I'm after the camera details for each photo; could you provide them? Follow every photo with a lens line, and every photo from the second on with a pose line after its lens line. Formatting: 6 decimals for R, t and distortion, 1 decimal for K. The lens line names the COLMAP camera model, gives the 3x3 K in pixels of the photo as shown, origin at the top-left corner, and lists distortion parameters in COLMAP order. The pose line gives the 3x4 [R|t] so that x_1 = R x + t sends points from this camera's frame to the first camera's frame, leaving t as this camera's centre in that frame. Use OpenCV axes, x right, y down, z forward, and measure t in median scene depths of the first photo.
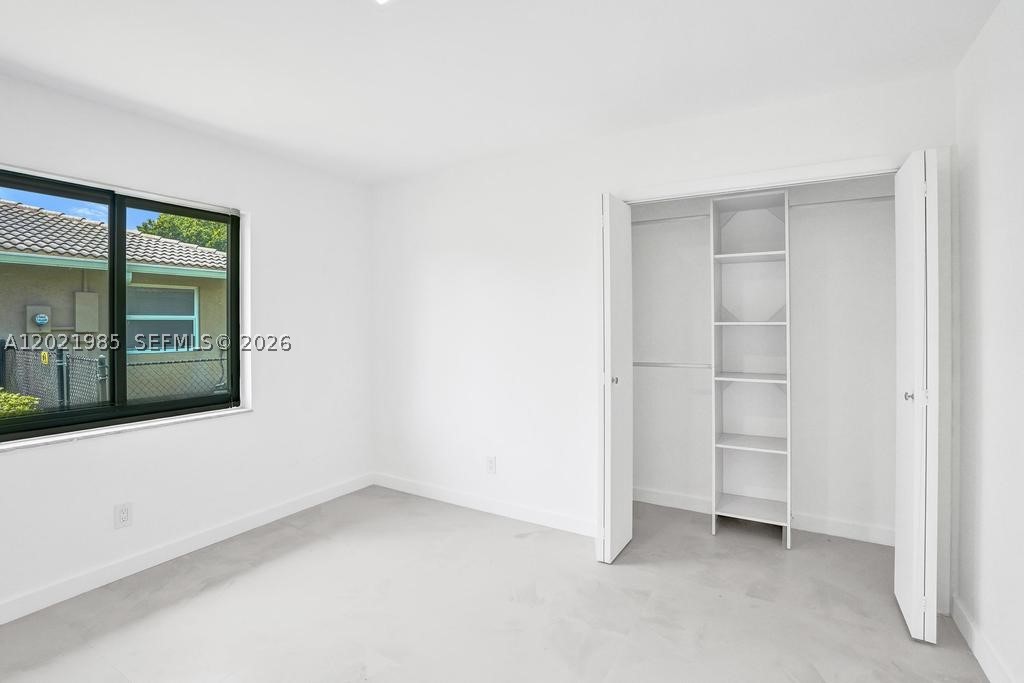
lens RADIAL K [[499.9, 0, 512.0], [0, 499.9, 341.5], [0, 0, 1]] dist [-0.029774, 0.025017]
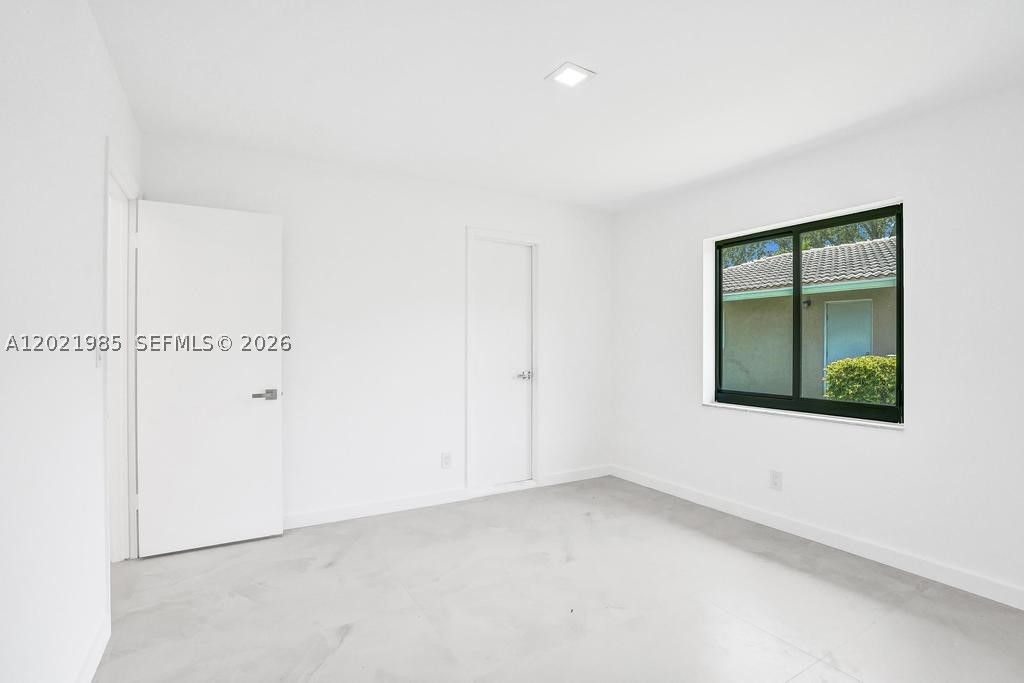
lens RADIAL K [[499.9, 0, 512.0], [0, 499.9, 341.5], [0, 0, 1]] dist [-0.029774, 0.025017]
pose [[-0.471036, 0.003323, -0.882108, 0.631875], [-0.026558, 0.999486, 0.017947, -0.022377], [0.881714, 0.031880, -0.470705, 0.889557]]
